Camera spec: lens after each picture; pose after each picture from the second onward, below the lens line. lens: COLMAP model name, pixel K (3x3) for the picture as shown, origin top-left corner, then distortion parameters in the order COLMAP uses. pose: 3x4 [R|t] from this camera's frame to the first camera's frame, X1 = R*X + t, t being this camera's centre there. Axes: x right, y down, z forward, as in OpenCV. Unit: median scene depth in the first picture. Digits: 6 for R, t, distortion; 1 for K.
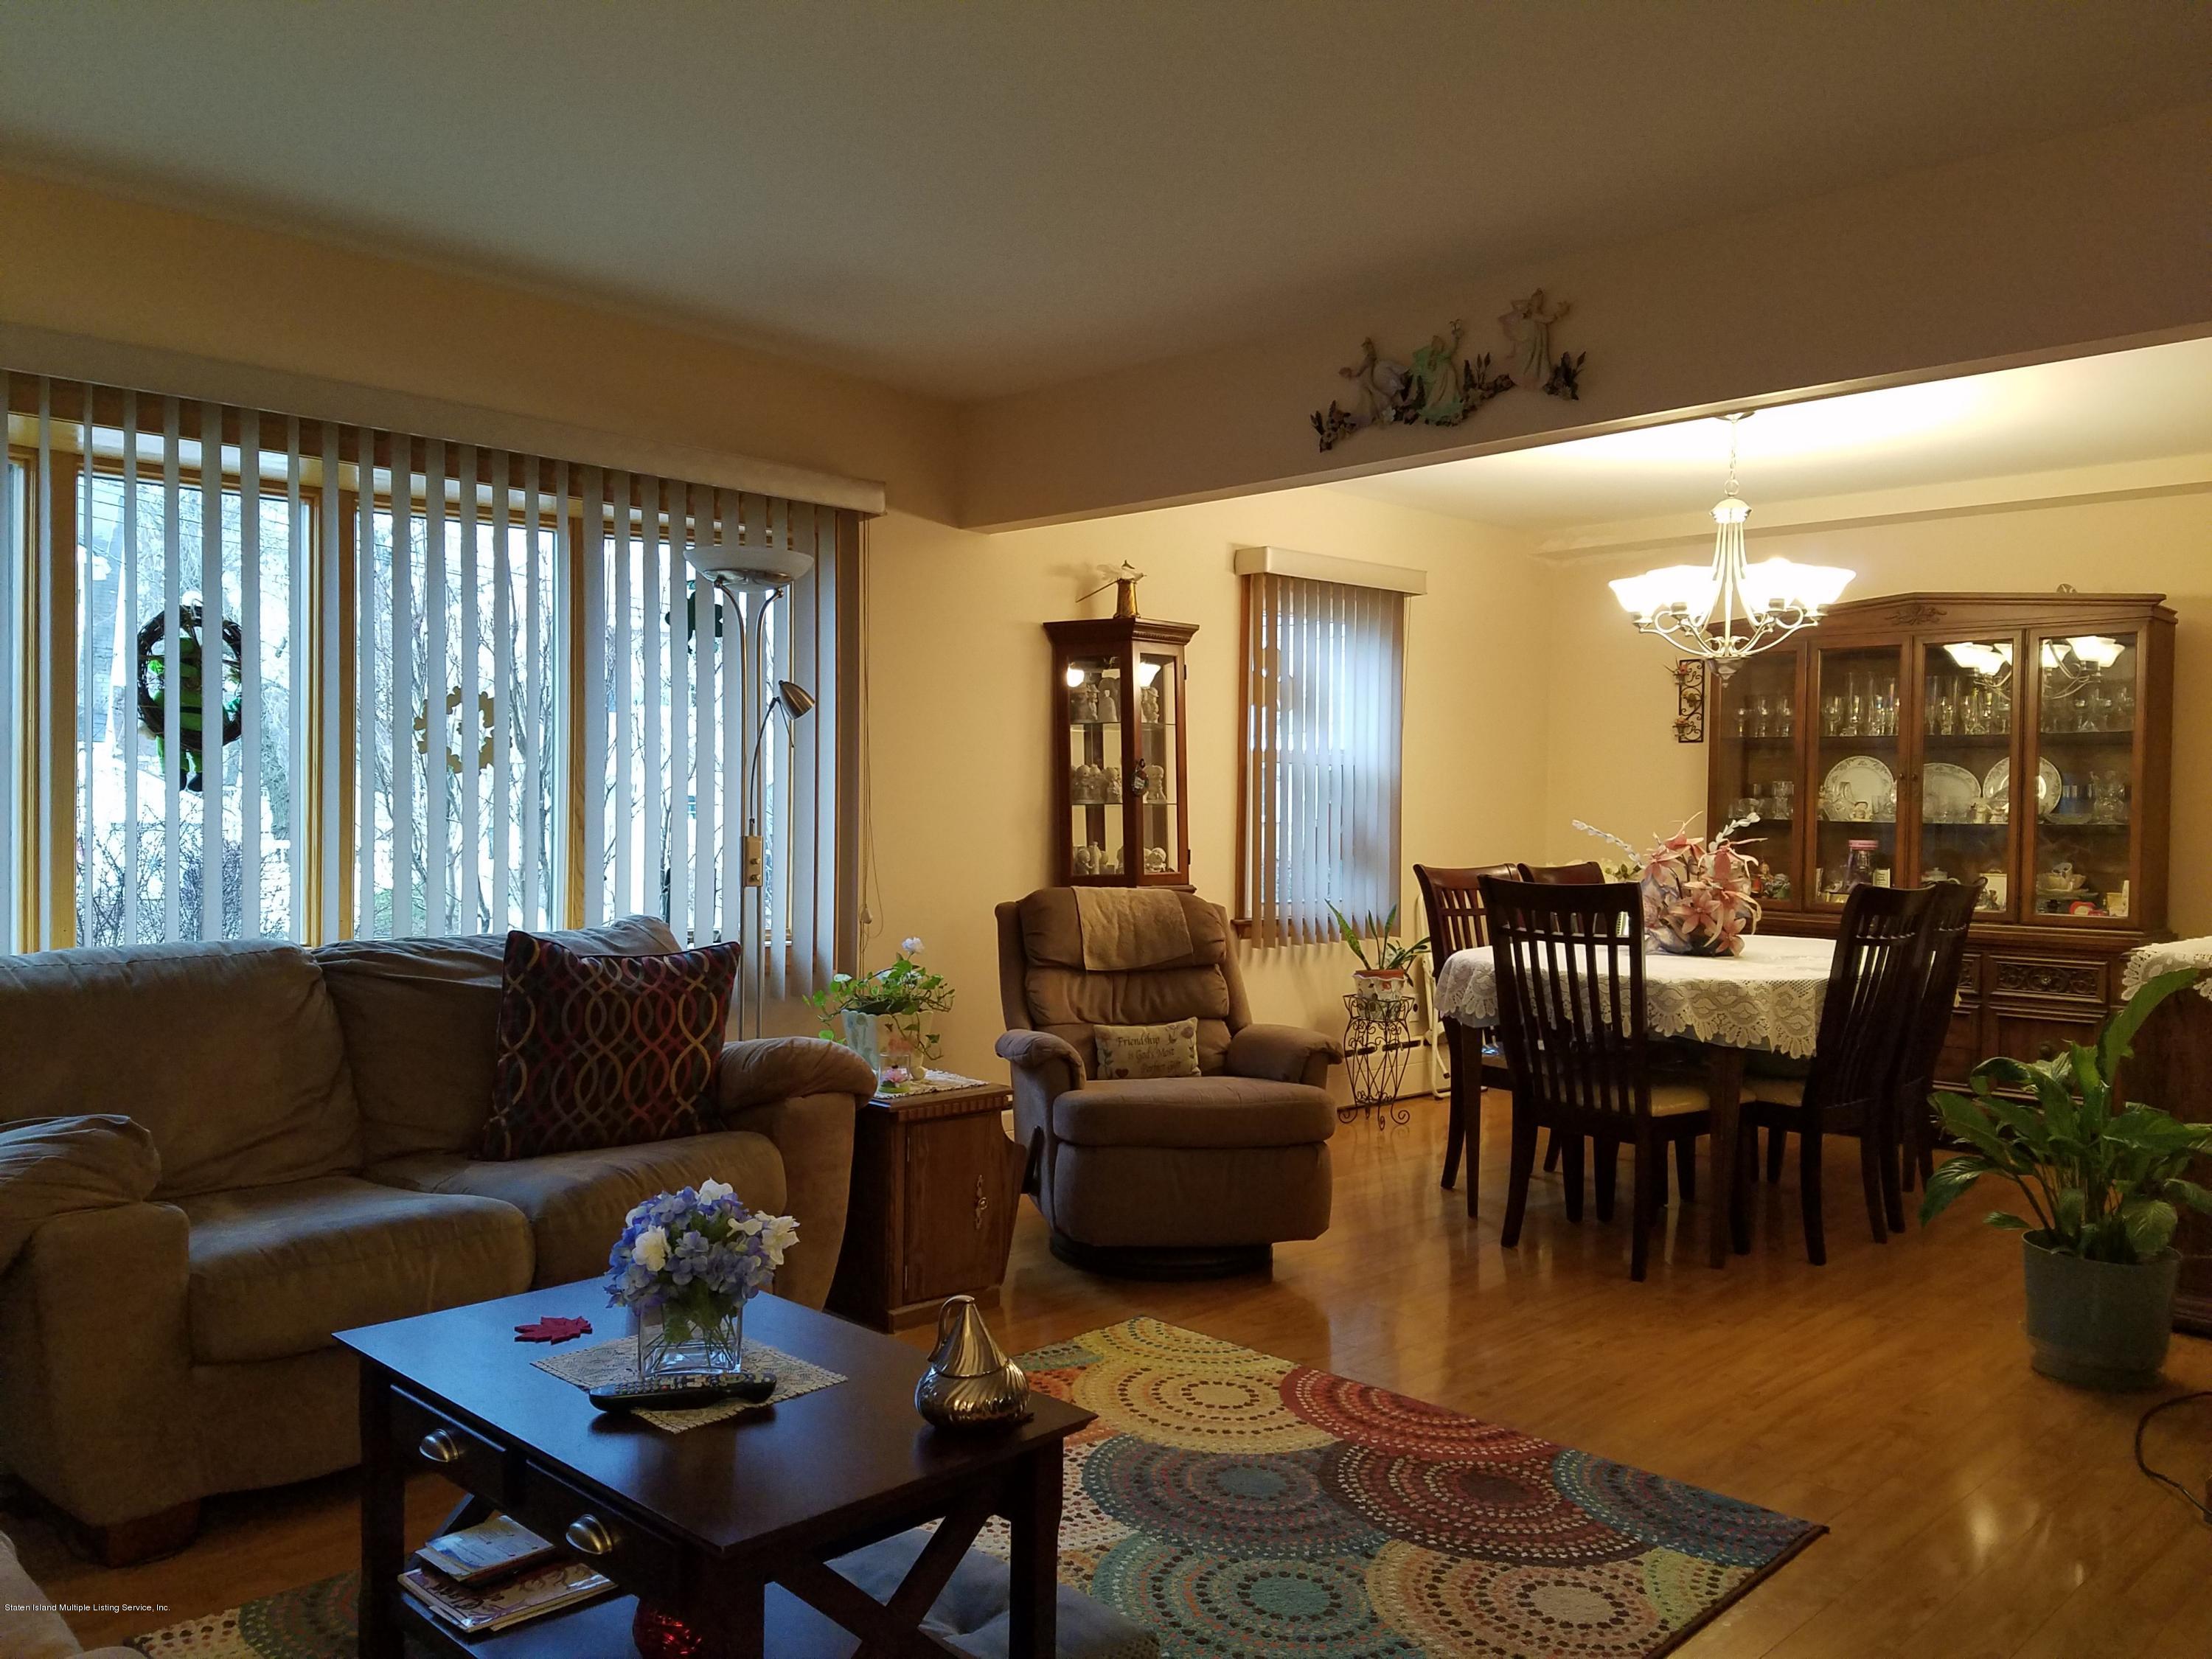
lens RADIAL K [[1688.4, 0, 1088.0], [0, 1688.4, 868.5], [0, 0, 1]] dist [0.271944, -0.492033]
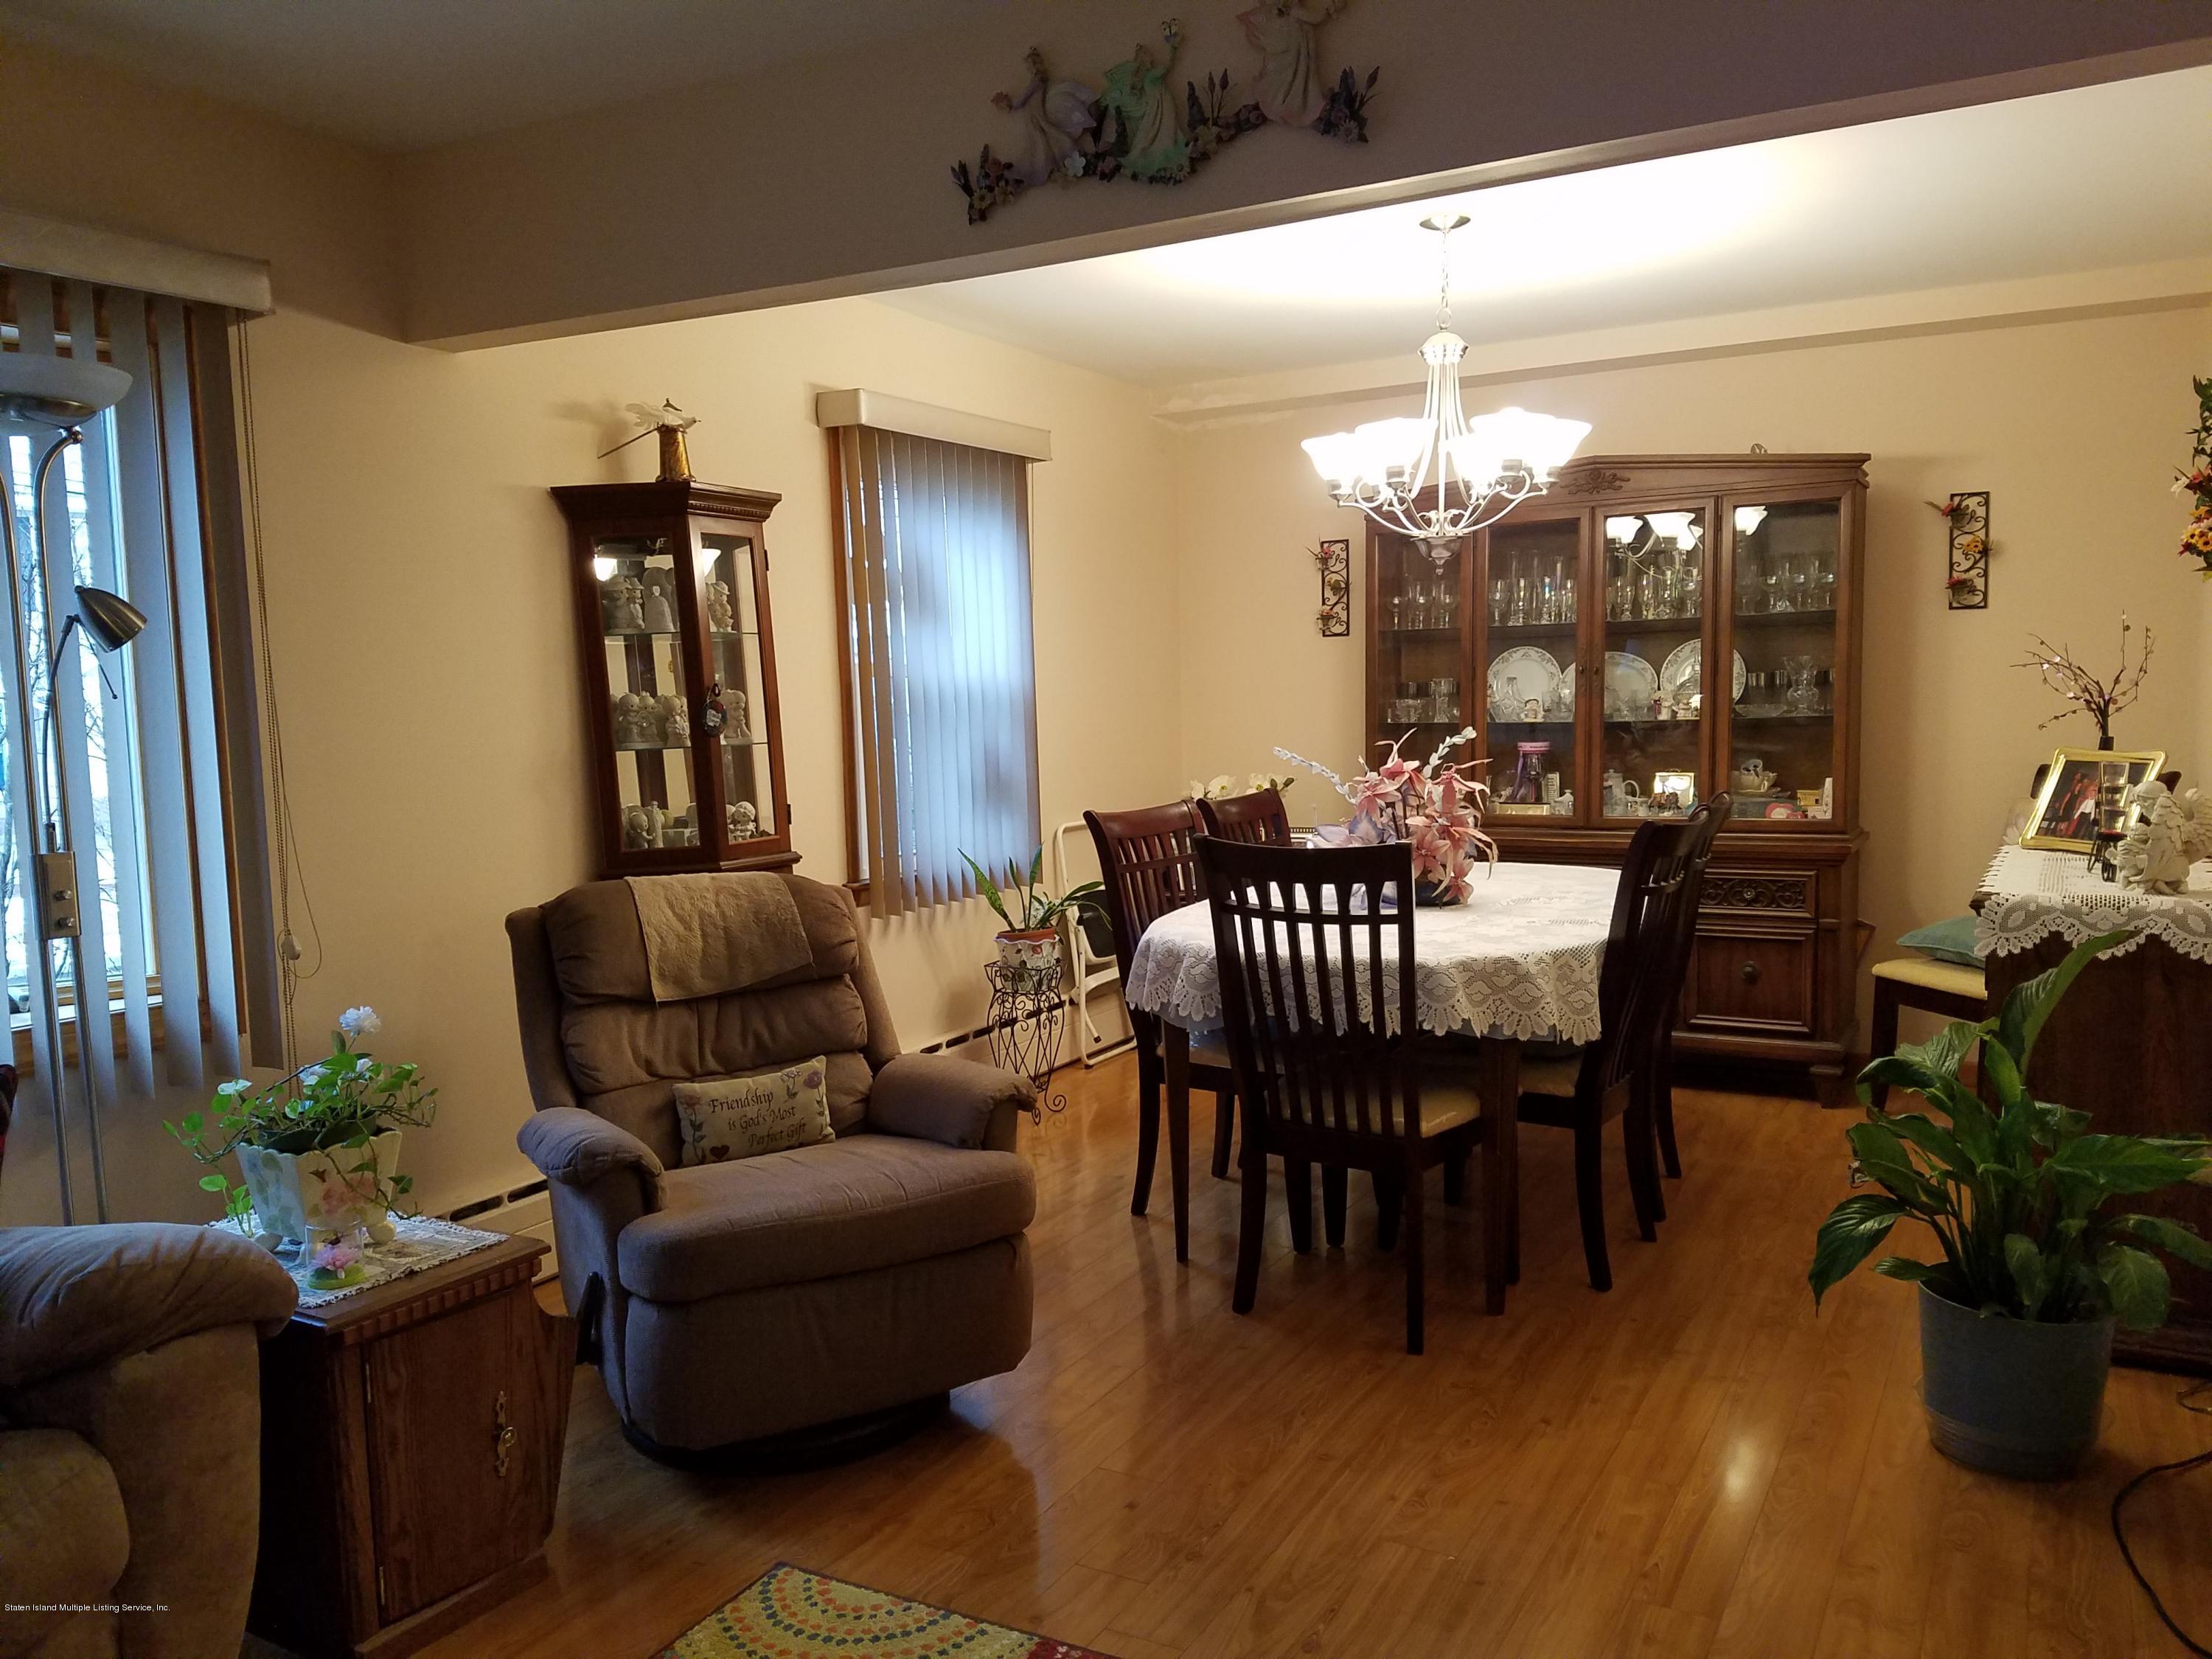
lens RADIAL K [[1688.4, 0, 1088.0], [0, 1688.4, 868.5], [0, 0, 1]] dist [0.271944, -0.492033]
pose [[0.964573, -0.062495, 0.256306, -0.007056], [0.045007, 0.996276, 0.073546, -0.036804], [-0.259948, -0.059405, 0.963794, 0.285676]]
